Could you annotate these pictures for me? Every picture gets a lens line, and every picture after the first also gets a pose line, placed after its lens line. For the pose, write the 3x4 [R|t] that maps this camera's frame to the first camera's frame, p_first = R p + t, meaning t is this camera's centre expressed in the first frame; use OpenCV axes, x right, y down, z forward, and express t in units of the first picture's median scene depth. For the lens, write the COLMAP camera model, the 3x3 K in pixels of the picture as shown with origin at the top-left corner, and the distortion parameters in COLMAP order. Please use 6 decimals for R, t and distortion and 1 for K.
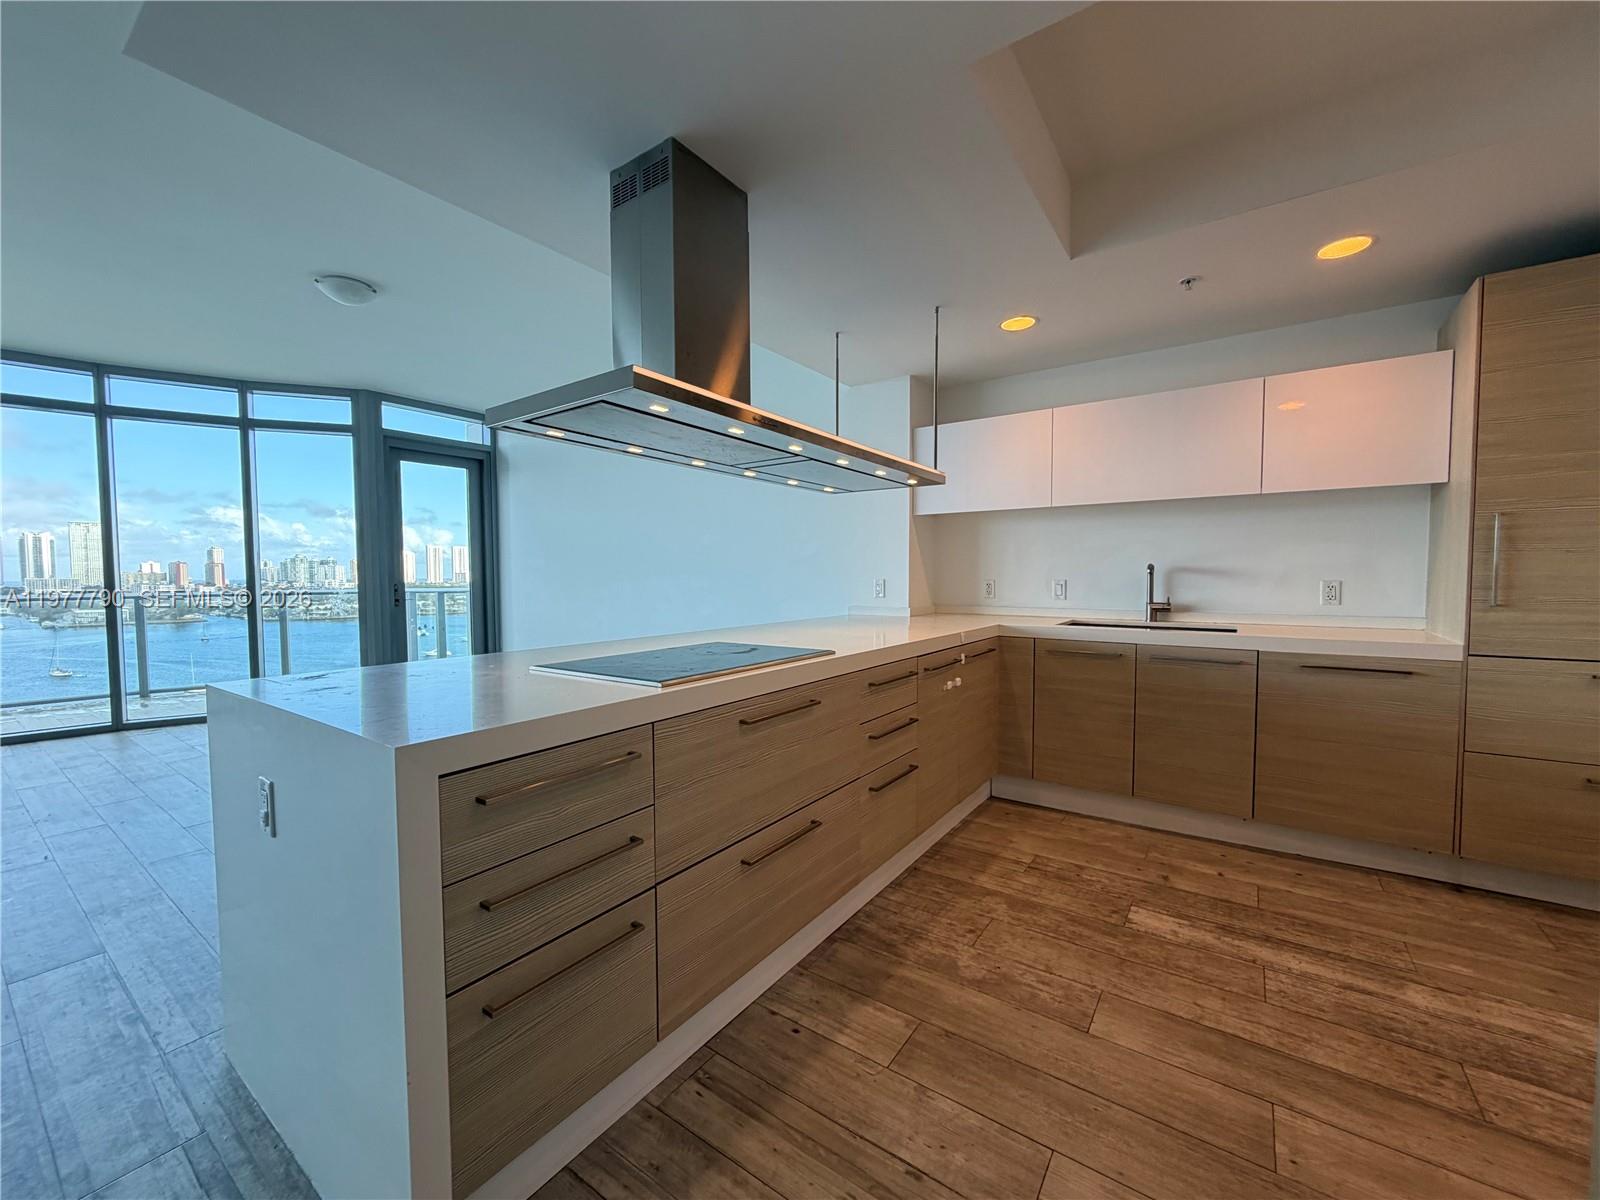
lens RADIAL K [[637.1, 0, 794.8], [0, 637.1, 602.4], [0, 0, 1]] dist [-0.000547, 0.000214]
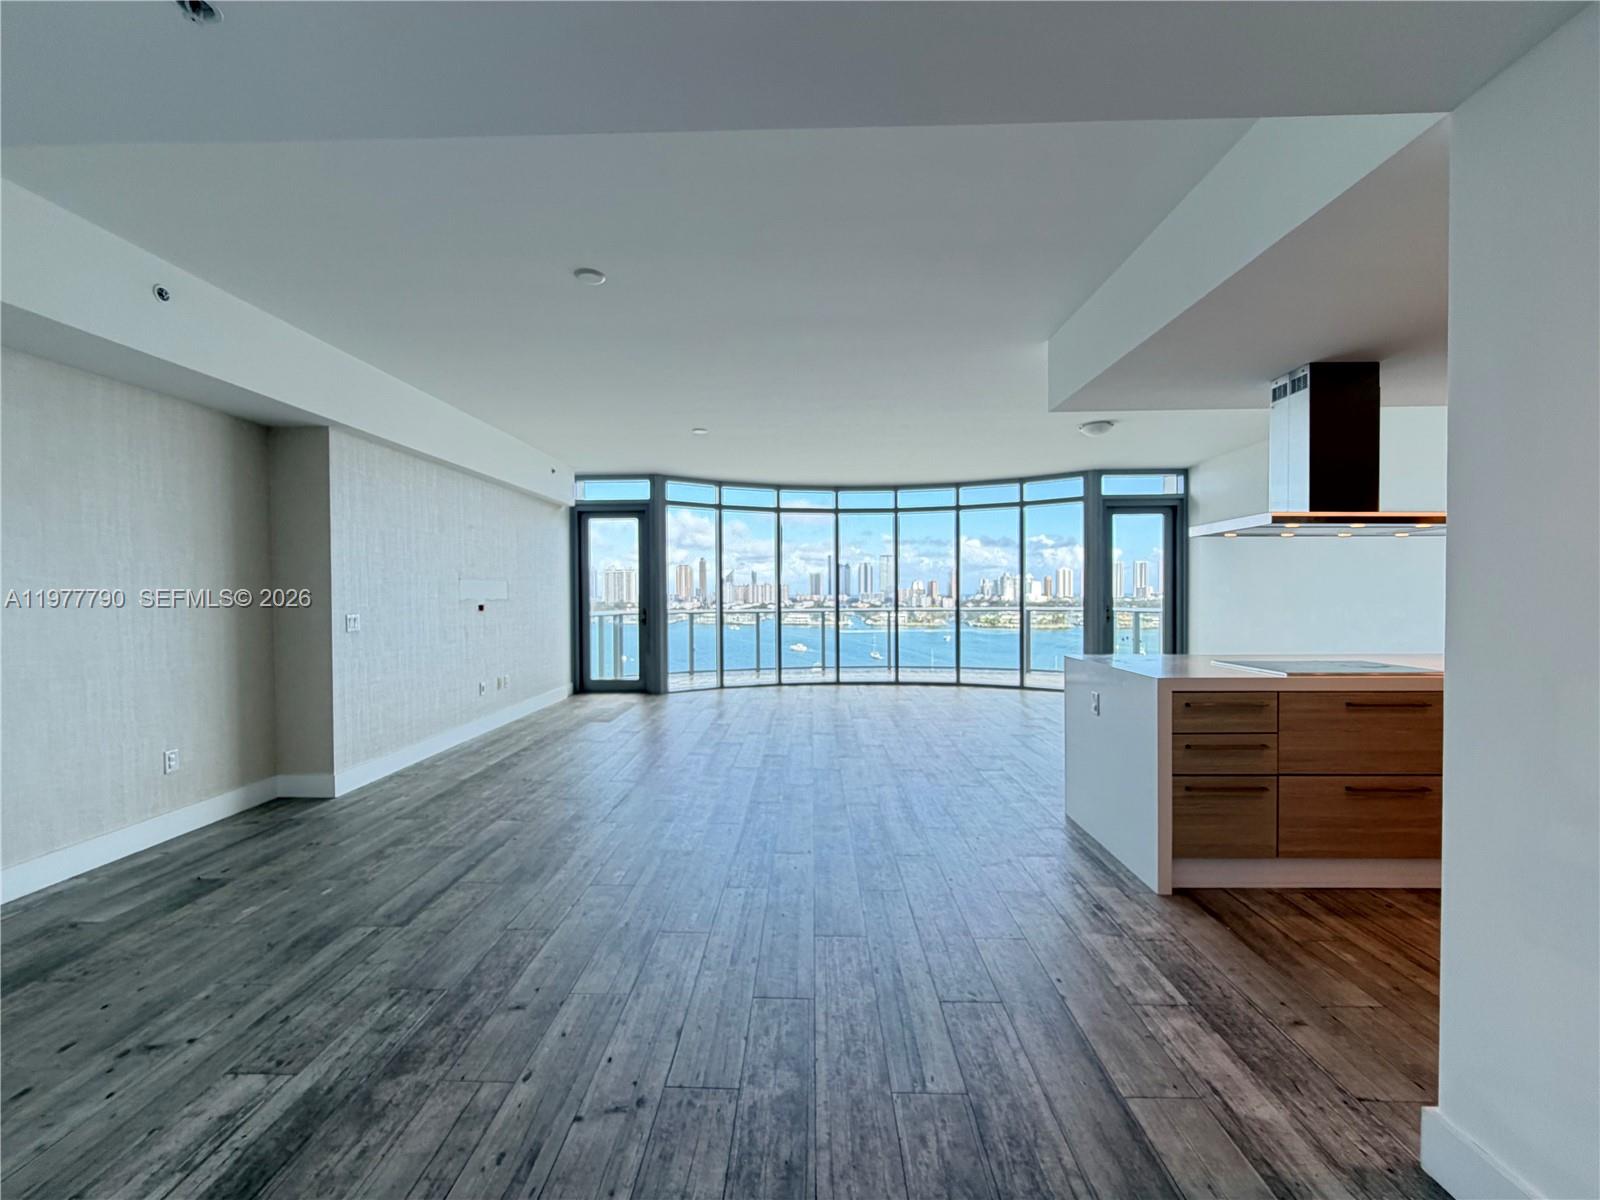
lens RADIAL K [[637.1, 0, 795.0], [0, 637.1, 602.7], [0, 0, 1]] dist [-0.000547, 0.000214]
pose [[0.556921, 0.014732, -0.830435, 0.312890], [-0.033247, 0.999437, -0.004567, -0.015633], [0.829900, 0.030153, 0.557097, -0.731884]]
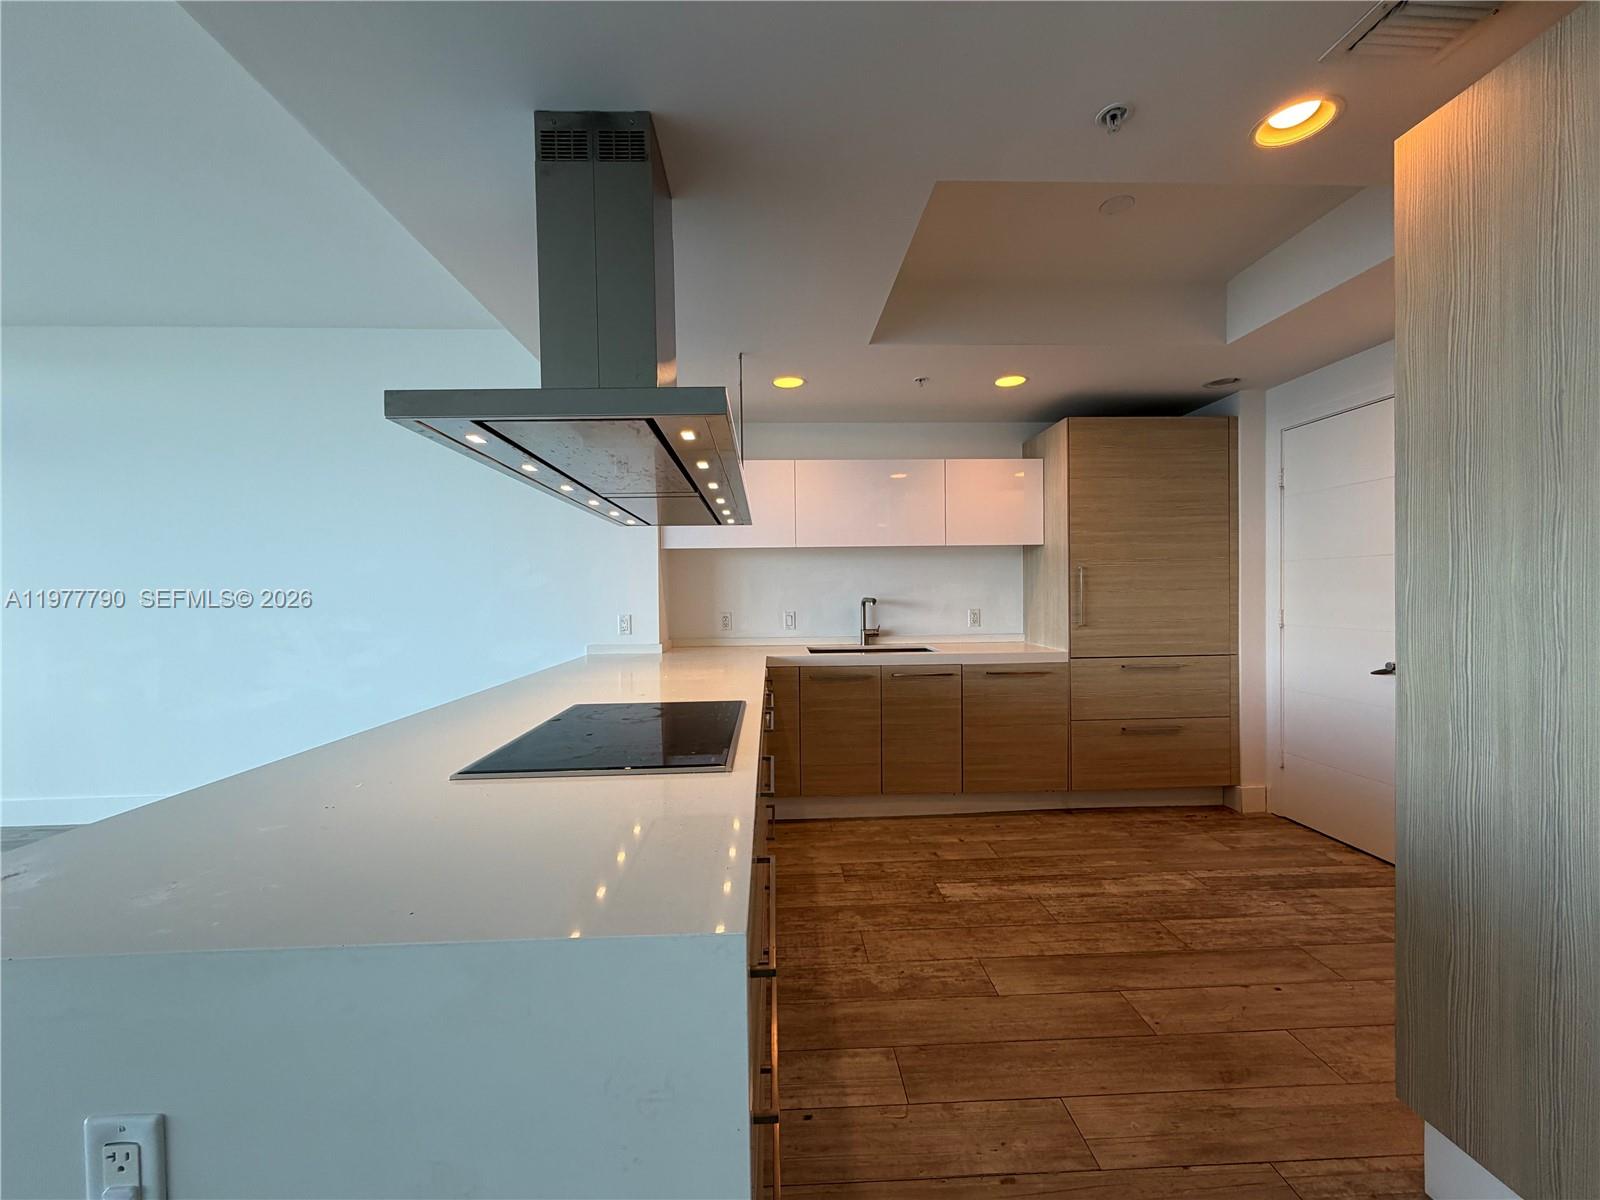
lens RADIAL K [[637.1, 0, 795.4], [0, 637.1, 602.4], [0, 0, 1]] dist [-0.000547, 0.000214]
pose [[0.791393, -0.015547, 0.611110, -0.369917], [0.037314, 0.999041, -0.022906, -0.037435], [-0.610168, 0.040931, 0.791214, 0.159000]]
